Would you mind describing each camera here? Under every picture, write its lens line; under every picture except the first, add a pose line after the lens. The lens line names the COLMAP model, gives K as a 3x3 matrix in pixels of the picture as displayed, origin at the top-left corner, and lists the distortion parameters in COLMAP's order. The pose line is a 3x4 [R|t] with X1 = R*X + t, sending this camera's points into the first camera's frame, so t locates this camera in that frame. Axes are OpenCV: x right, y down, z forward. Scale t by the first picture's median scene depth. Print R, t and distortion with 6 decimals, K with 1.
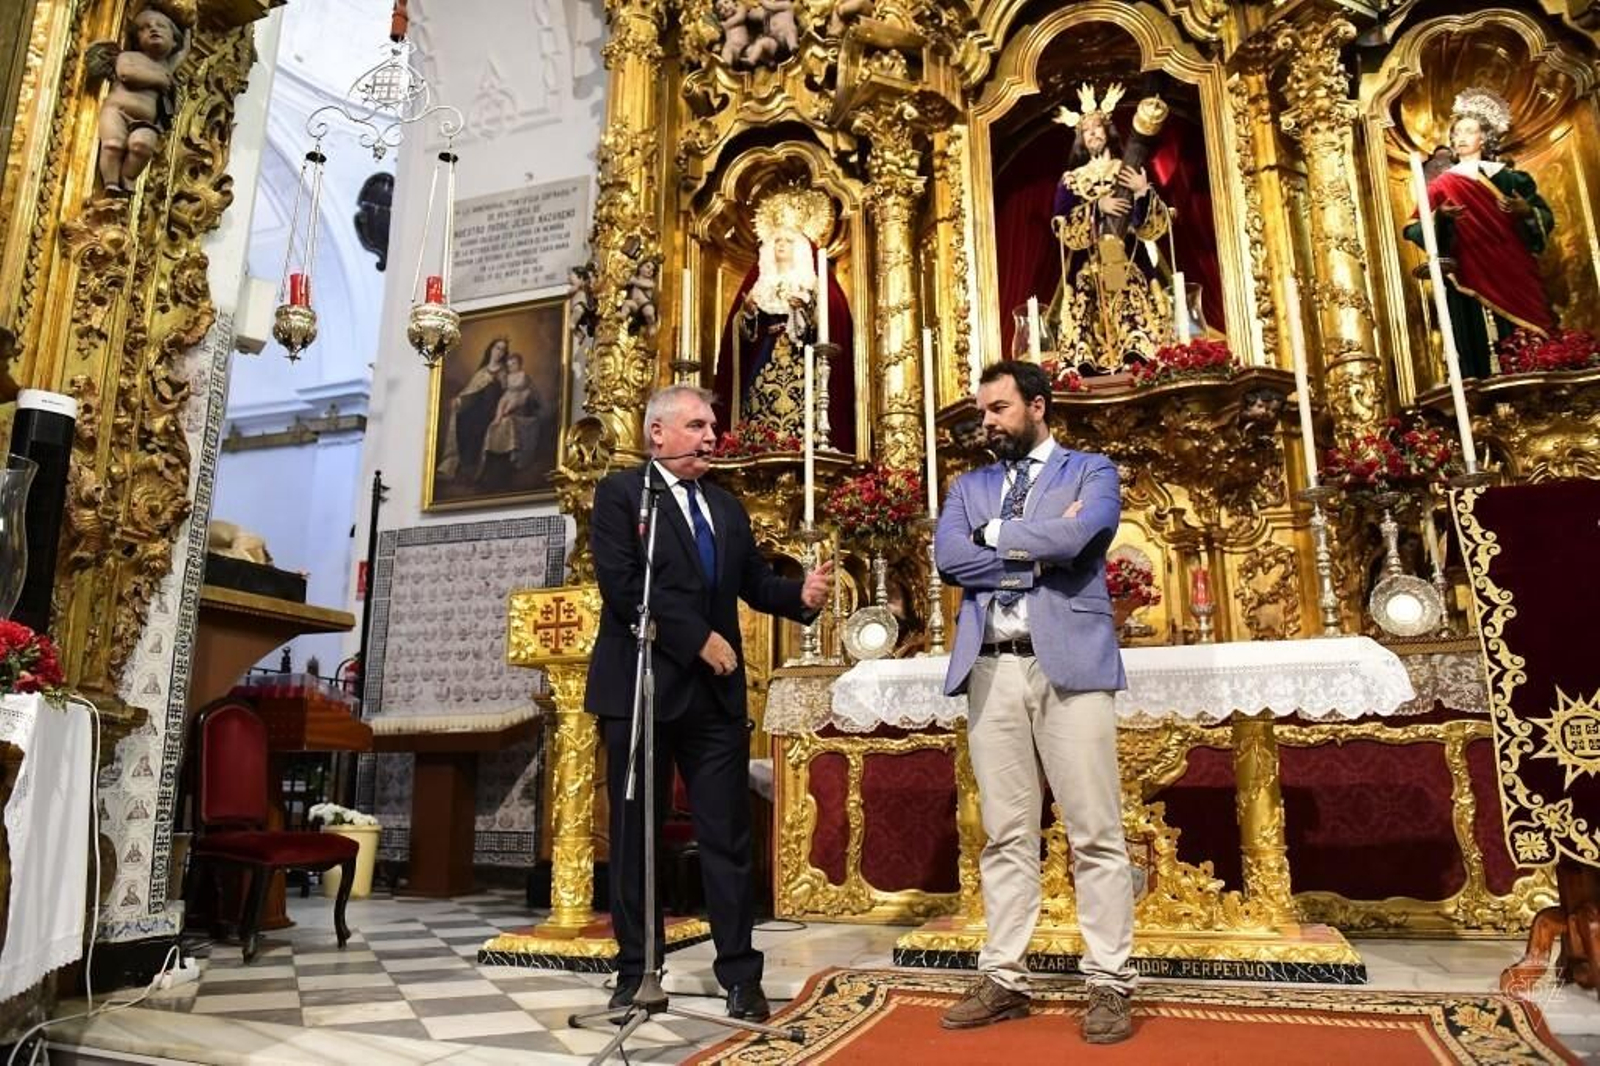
lens RADIAL K [[1085.7, 0, 801.9], [0, 1085.7, 527.7], [0, 0, 1]] dist [-0.055018, 0.000959]
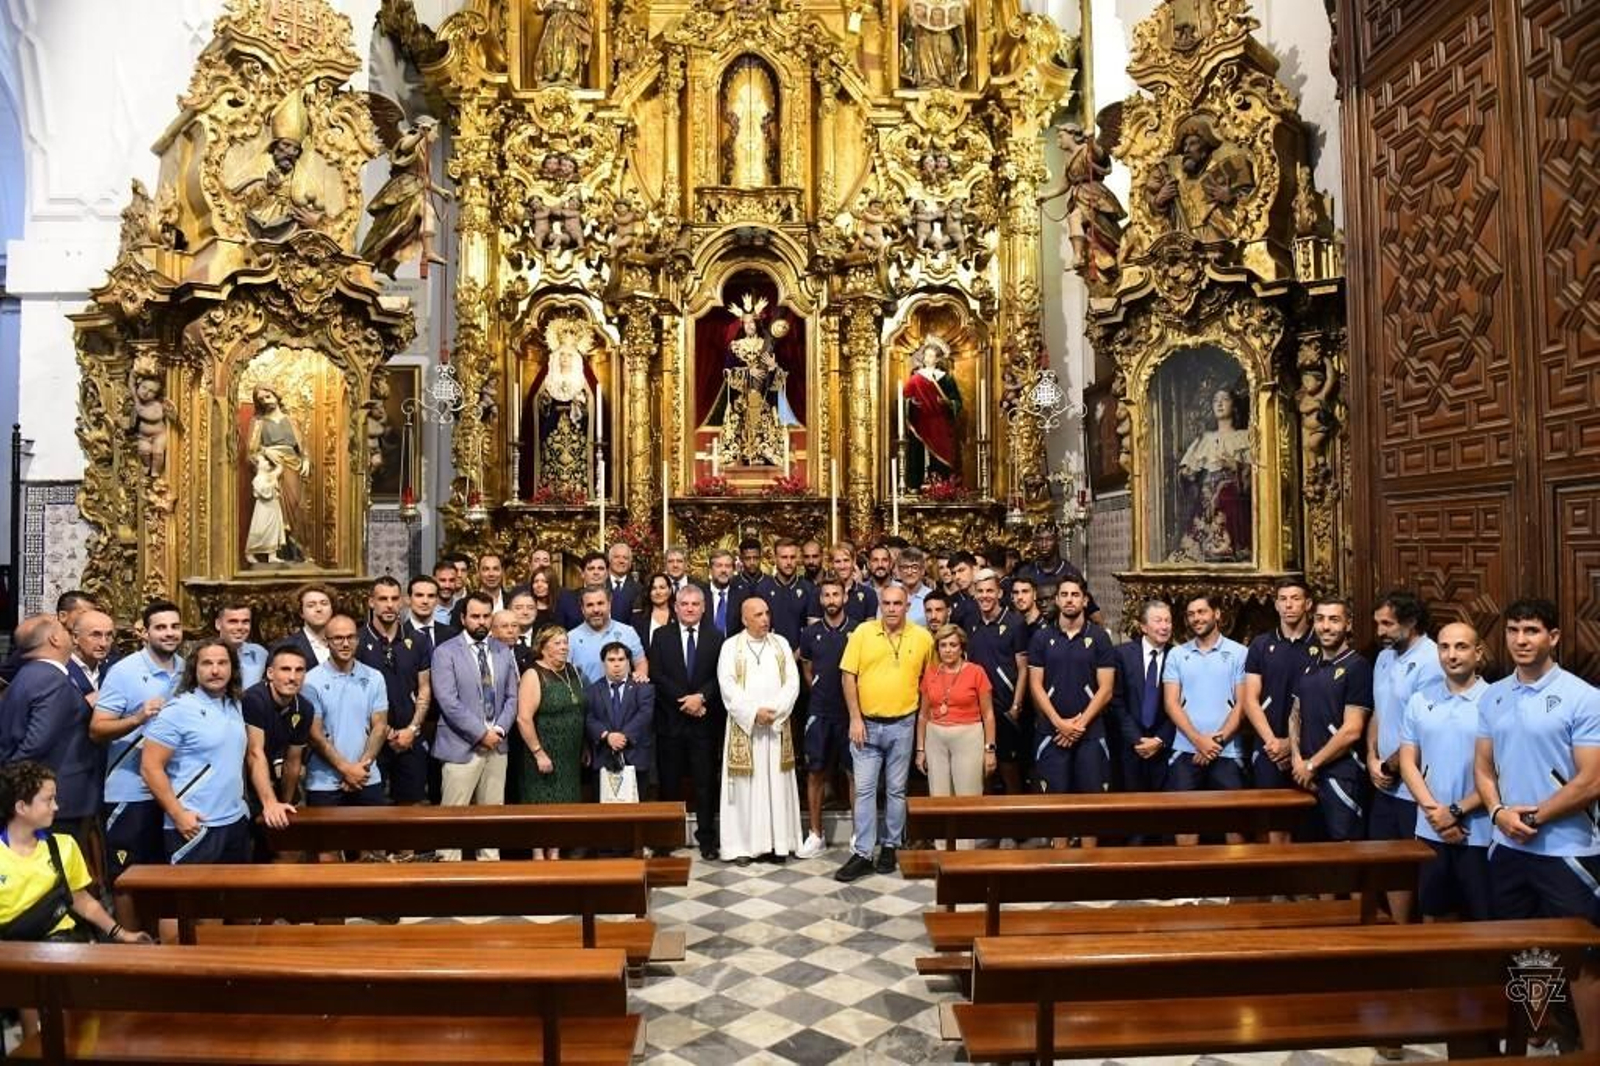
lens RADIAL K [[1085.7, 0, 798.8], [0, 1085.7, 529.8], [0, 0, 1]] dist [-0.055018, 0.000959]
pose [[0.931856, 0.006722, 0.362766, -0.381825], [-0.078611, 0.979820, 0.183775, -0.448394], [-0.354210, -0.199770, 0.913580, -0.944989]]
